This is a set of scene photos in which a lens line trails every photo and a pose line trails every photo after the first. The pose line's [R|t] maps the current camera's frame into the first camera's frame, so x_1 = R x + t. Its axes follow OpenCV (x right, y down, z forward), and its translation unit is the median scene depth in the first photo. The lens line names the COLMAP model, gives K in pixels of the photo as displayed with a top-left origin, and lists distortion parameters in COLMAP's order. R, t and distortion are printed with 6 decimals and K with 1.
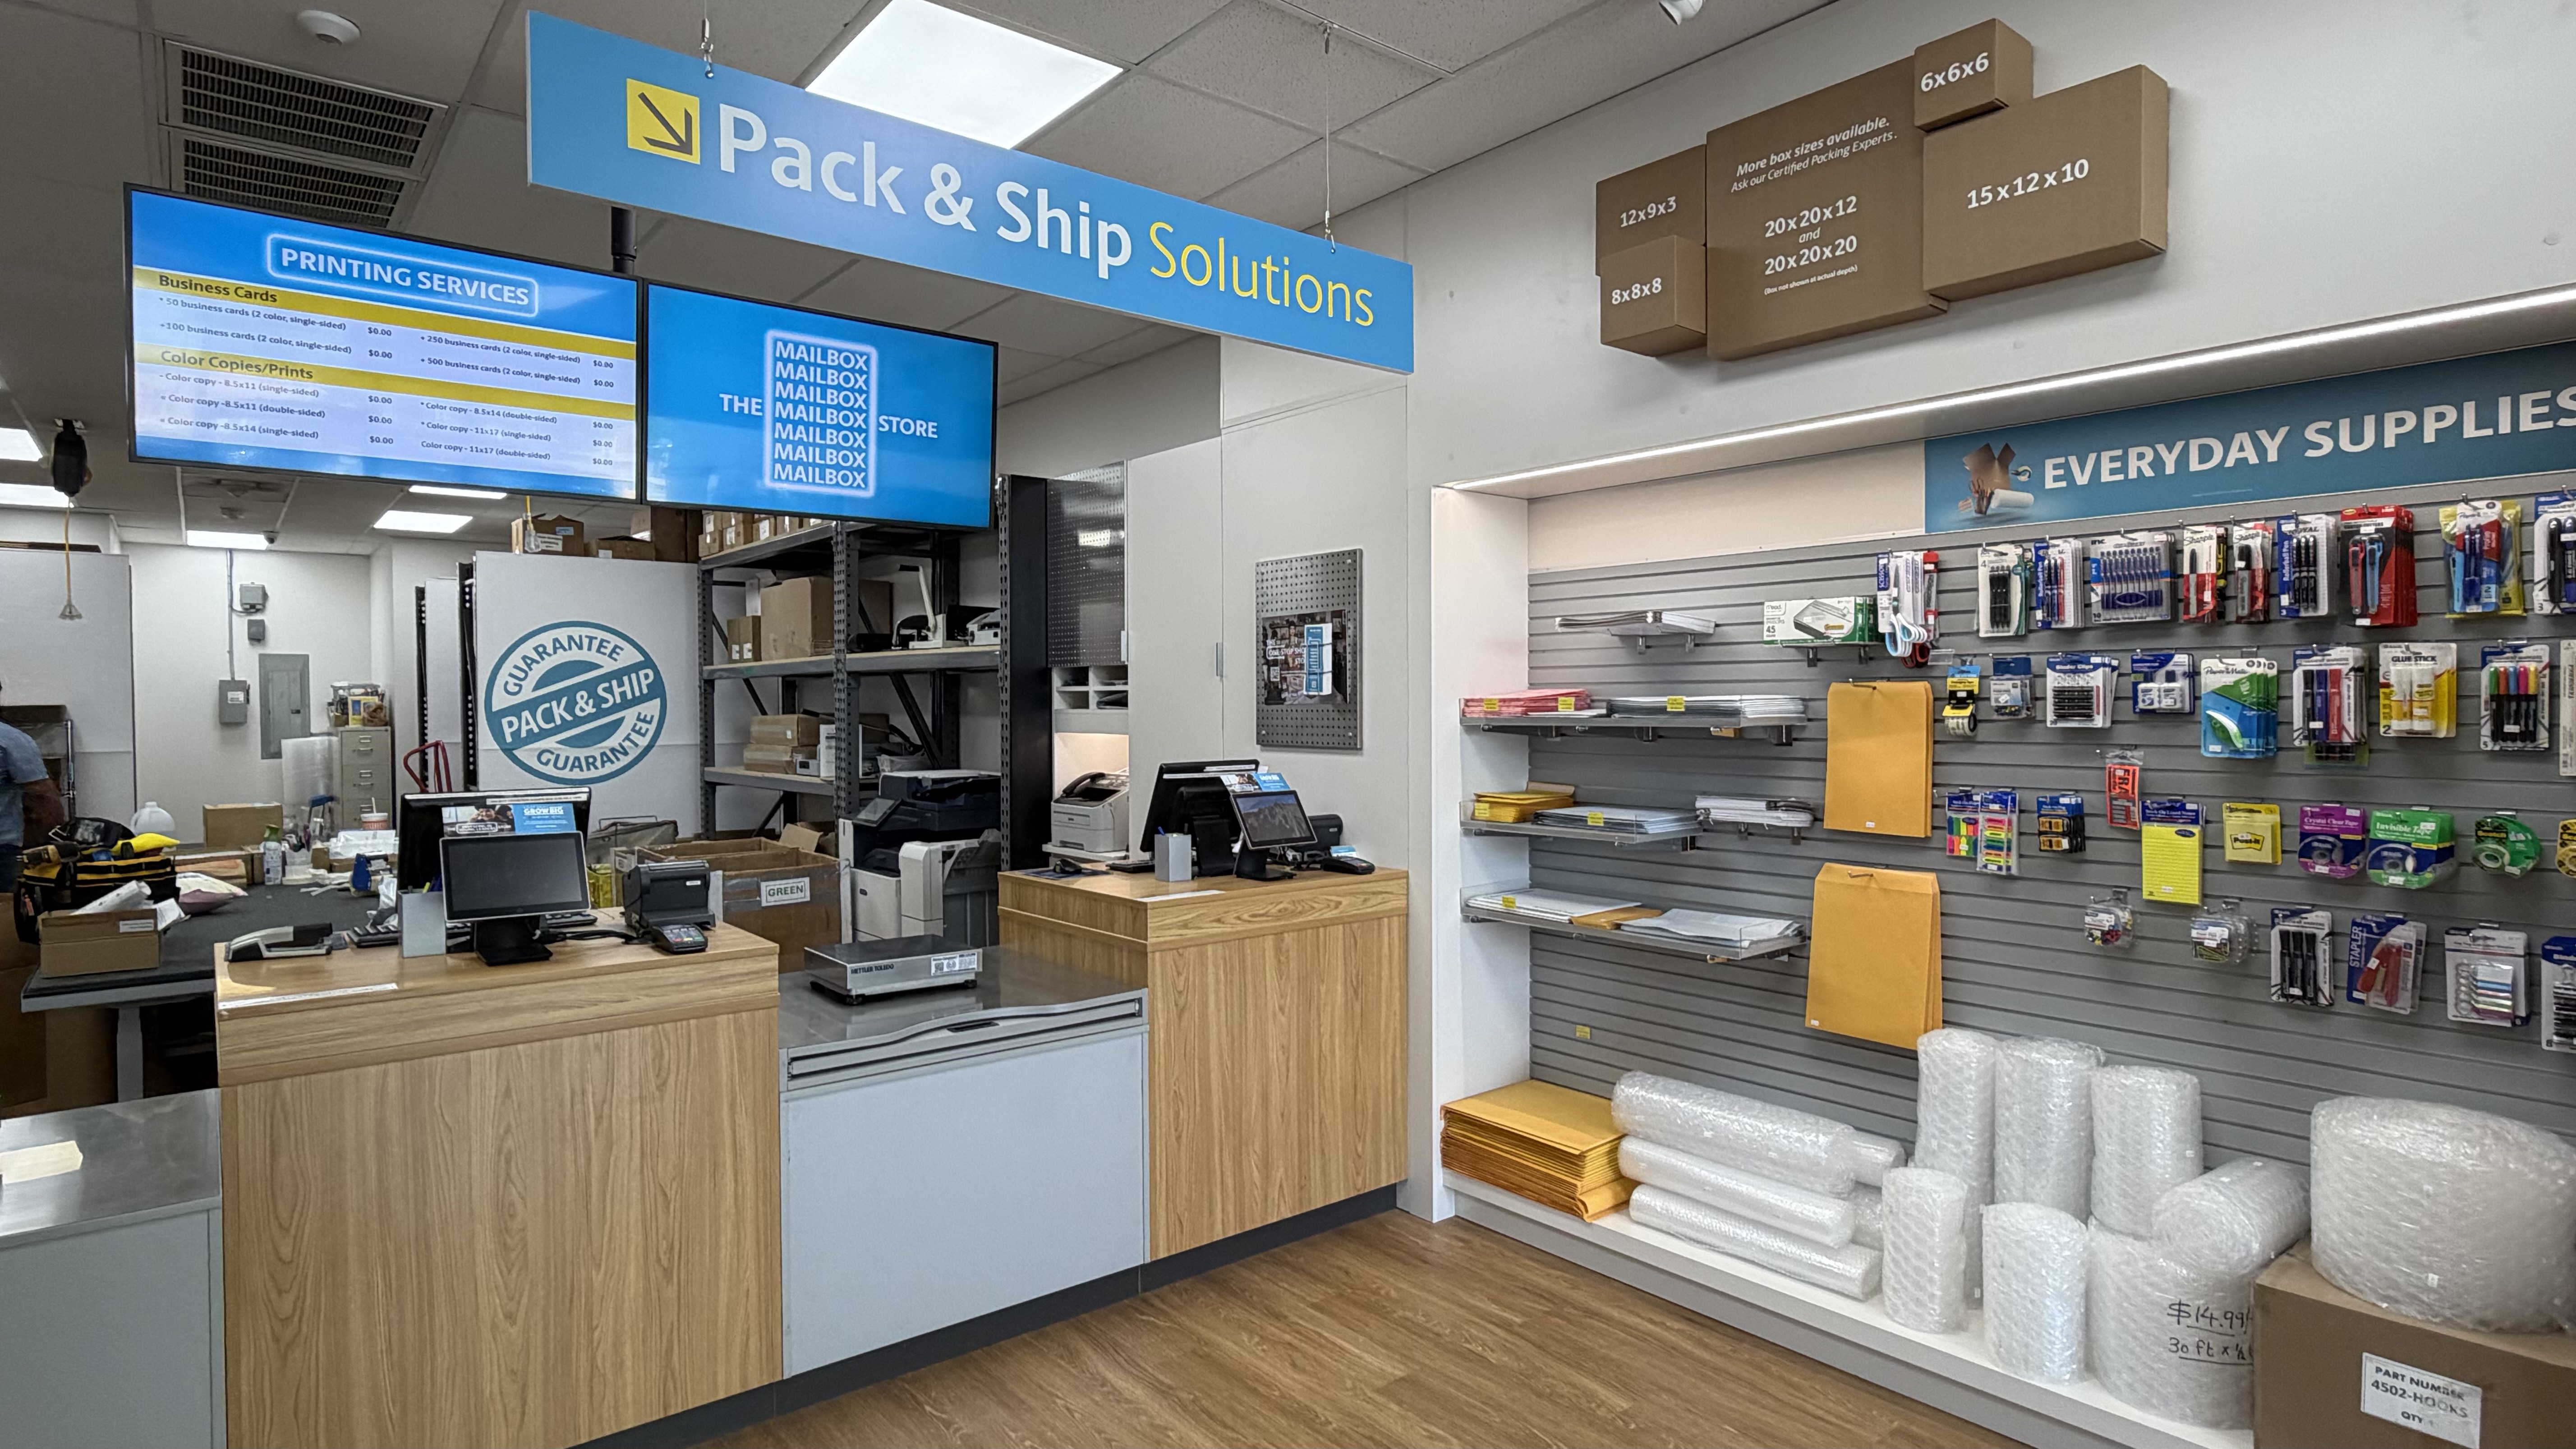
lens RADIAL K [[1337.9, 0, 1288.0], [0, 1337.9, 724.5], [0, 0, 1]] dist [0.001045, 0.001292]
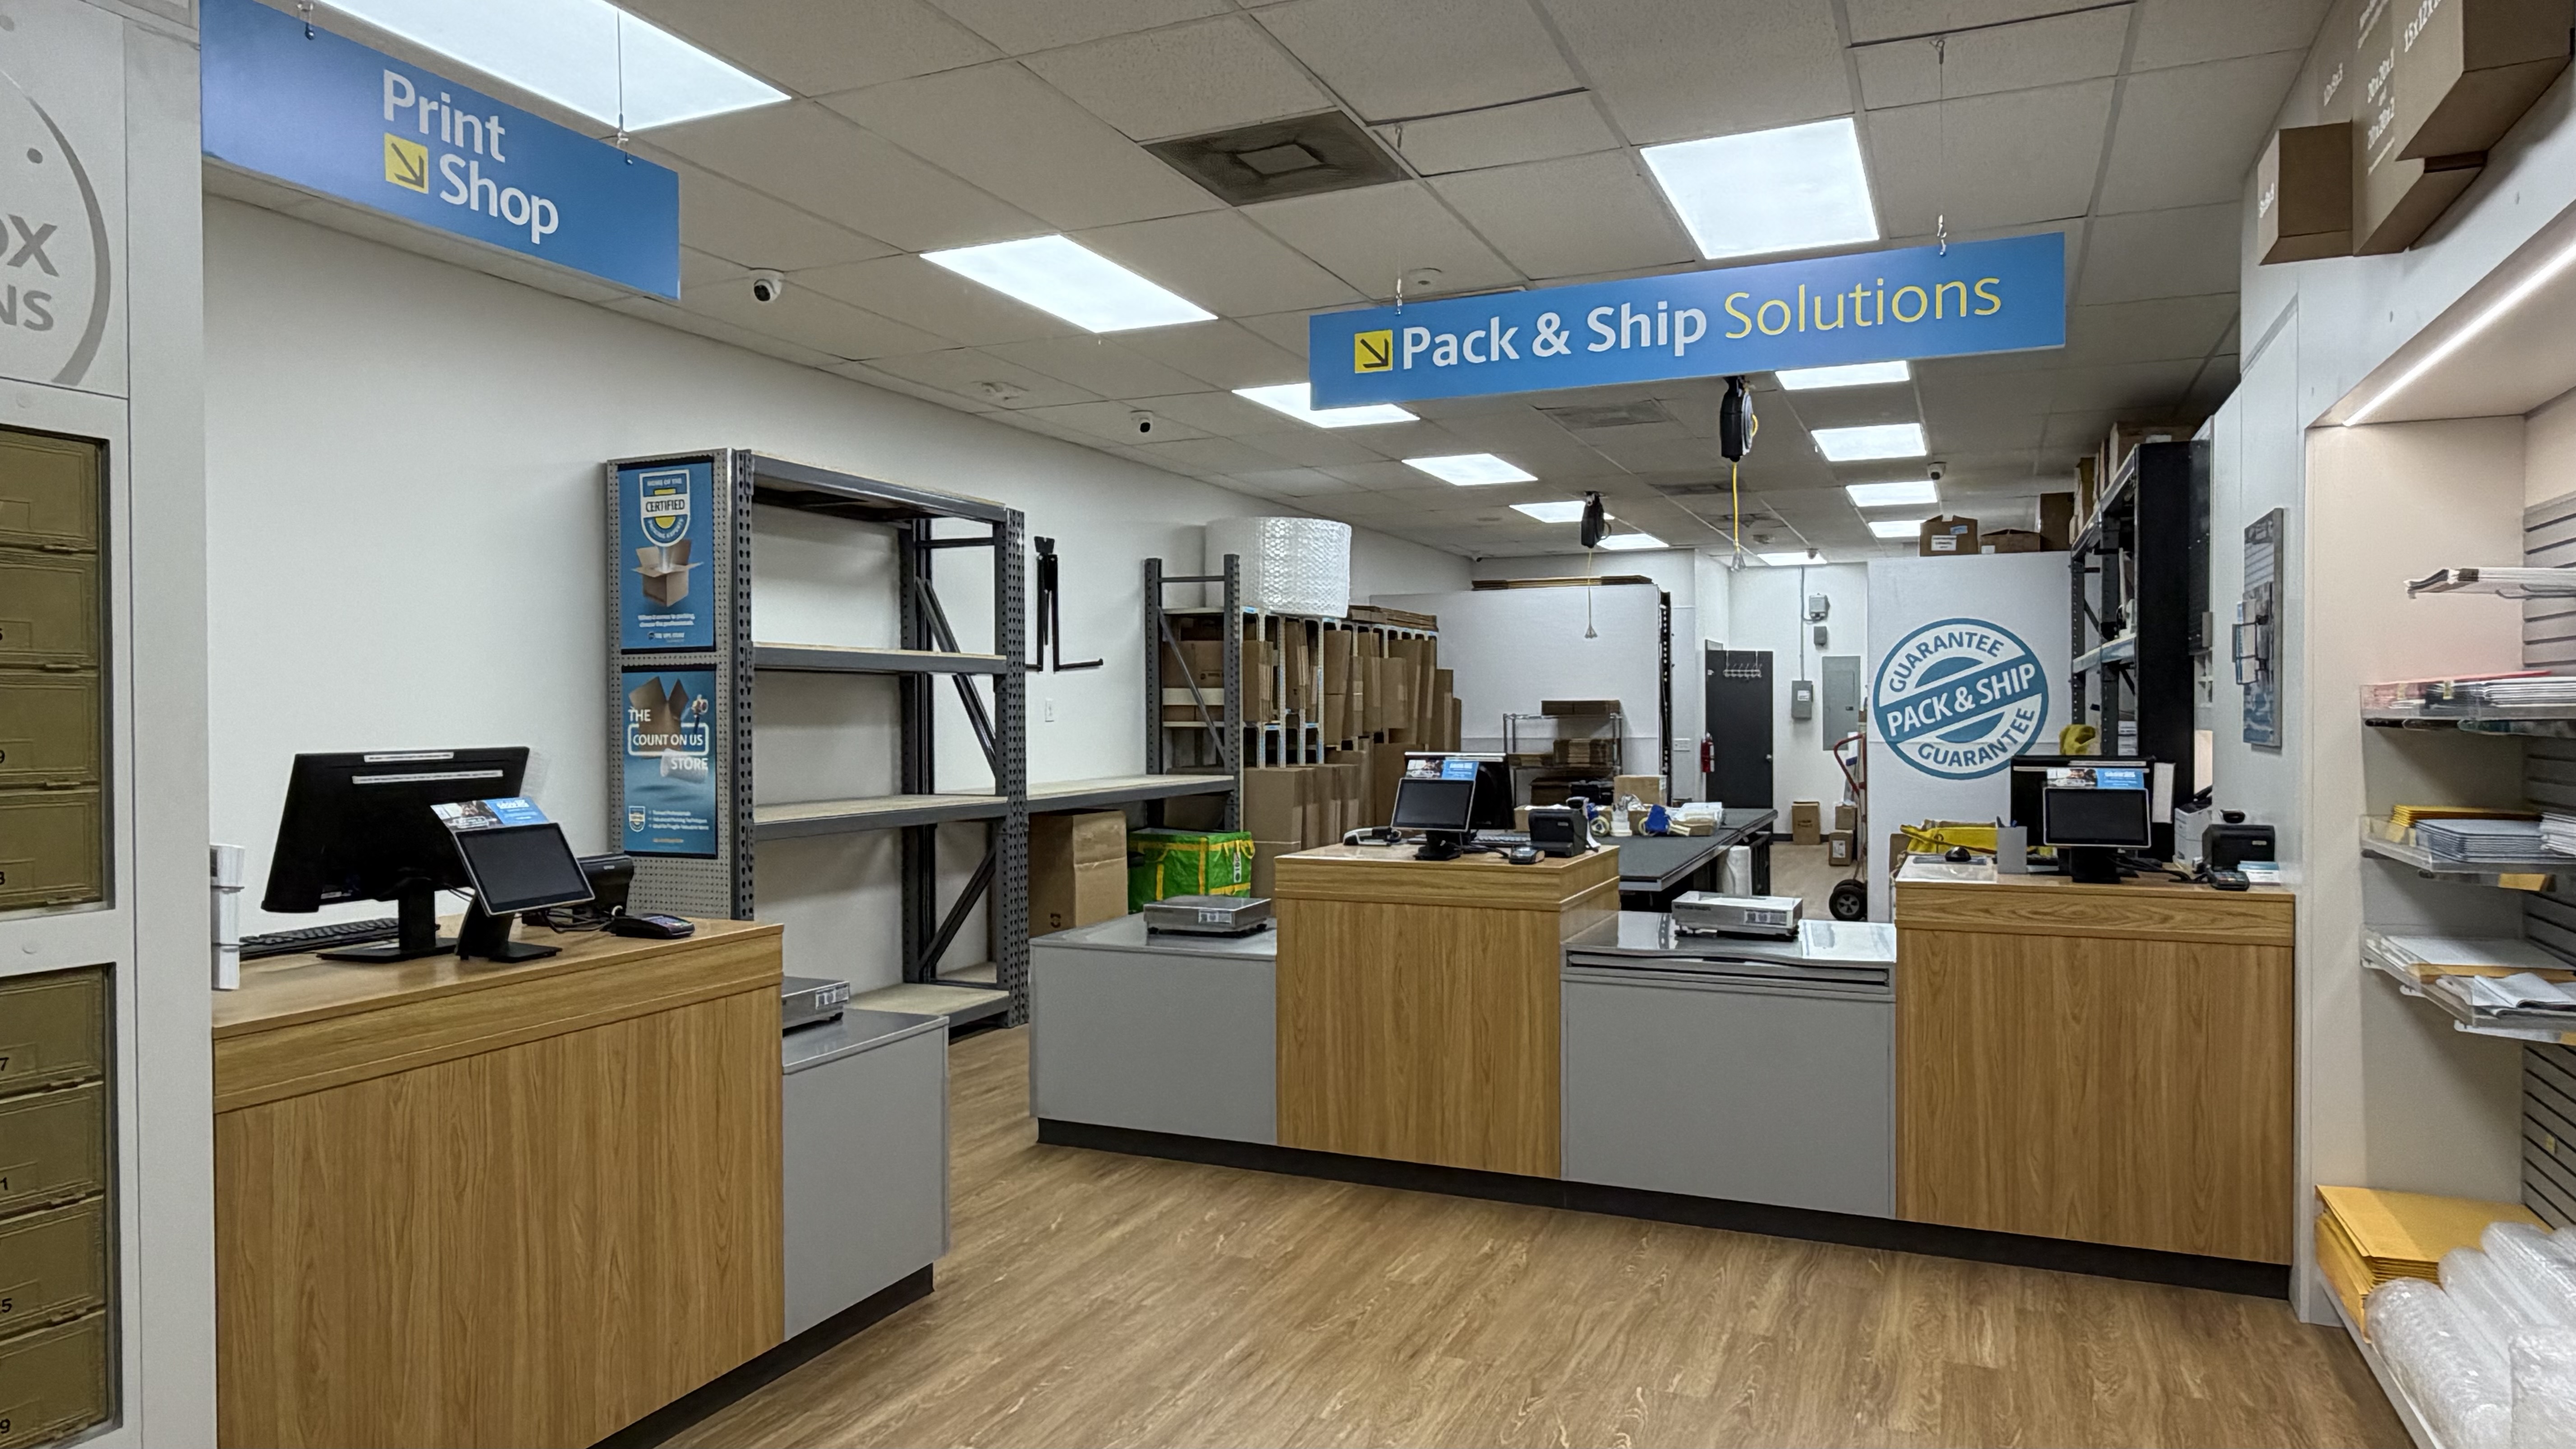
lens RADIAL K [[1589.6, 0, 1286.3], [0, 1589.6, 740.7], [0, 0, 1]] dist [-0.000857, 0.000550]
pose [[0.448607, 0.019952, -0.893506, 0.940436], [-0.012708, 0.999792, 0.015944, 0.008477], [0.893639, 0.004202, 0.448767, -0.000337]]
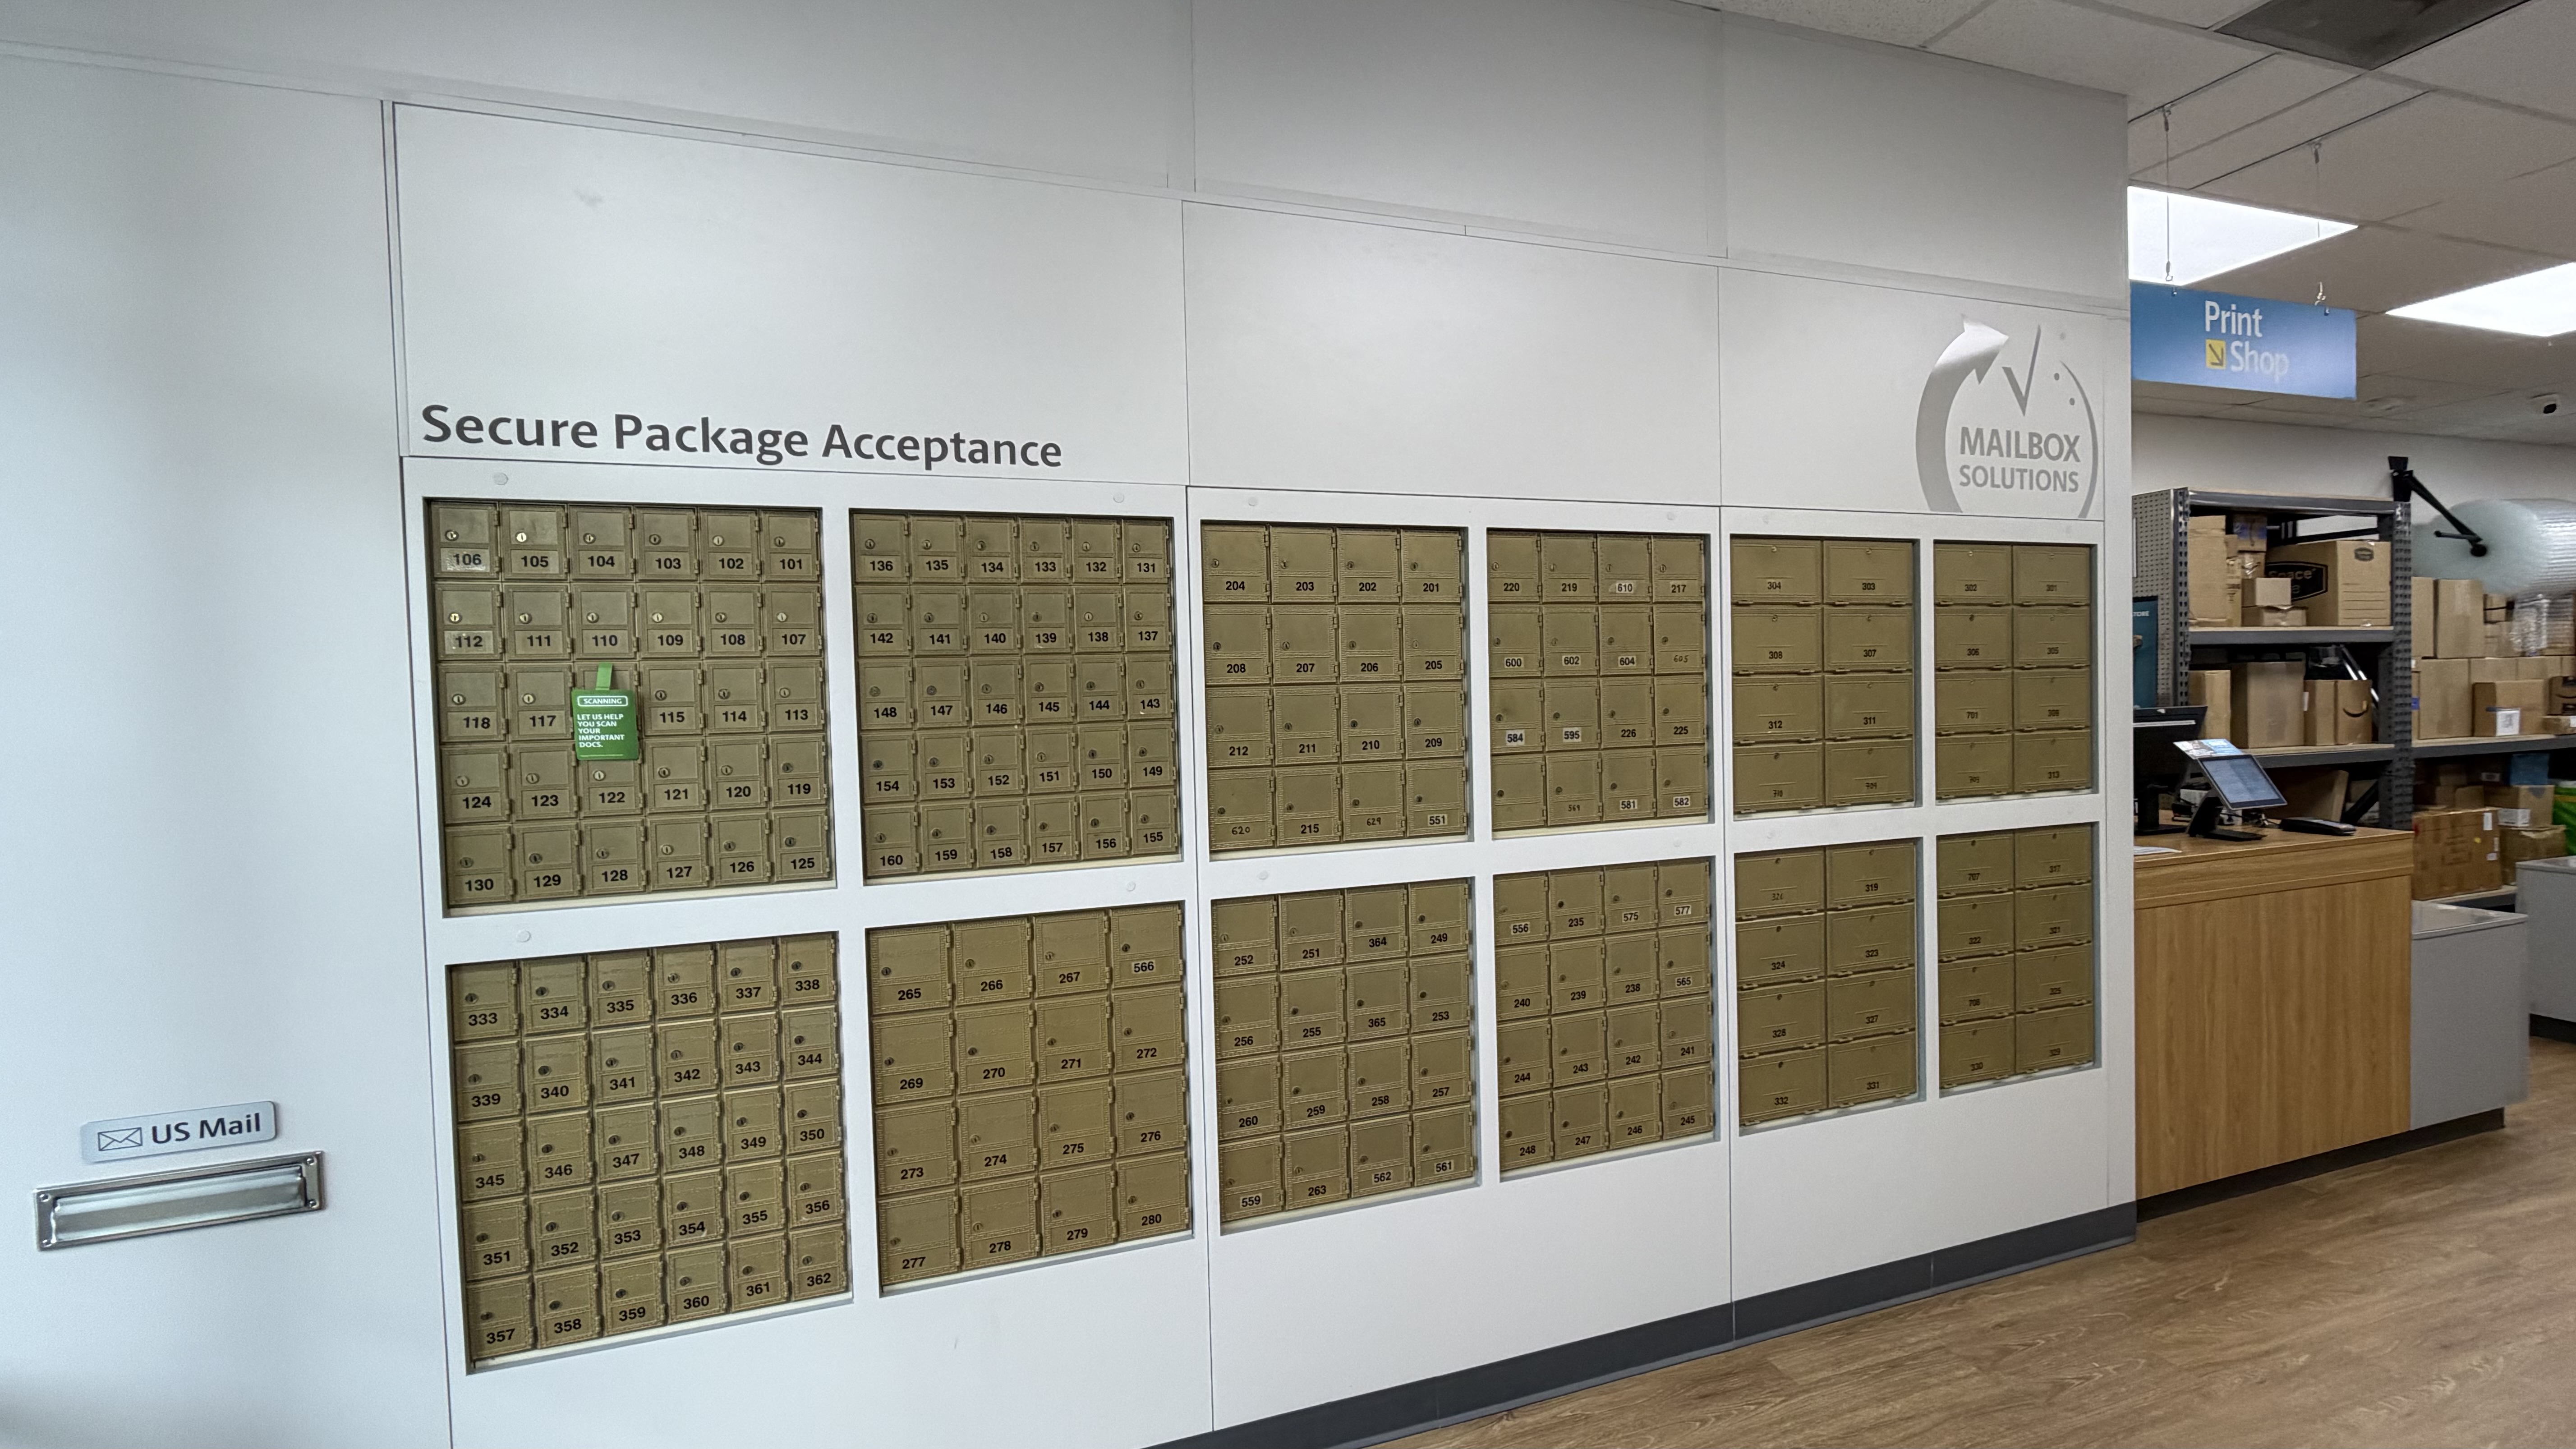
lens RADIAL K [[1110.7, 0, 1288.0], [0, 1110.7, 724.5], [0, 0, 1]] dist [0.003194, 0.000490]
pose [[-0.352189, 0.042137, -0.934980, 1.107881], [0.009992, 0.999098, 0.041263, 0.001507], [0.935875, 0.005190, -0.352293, -0.309842]]
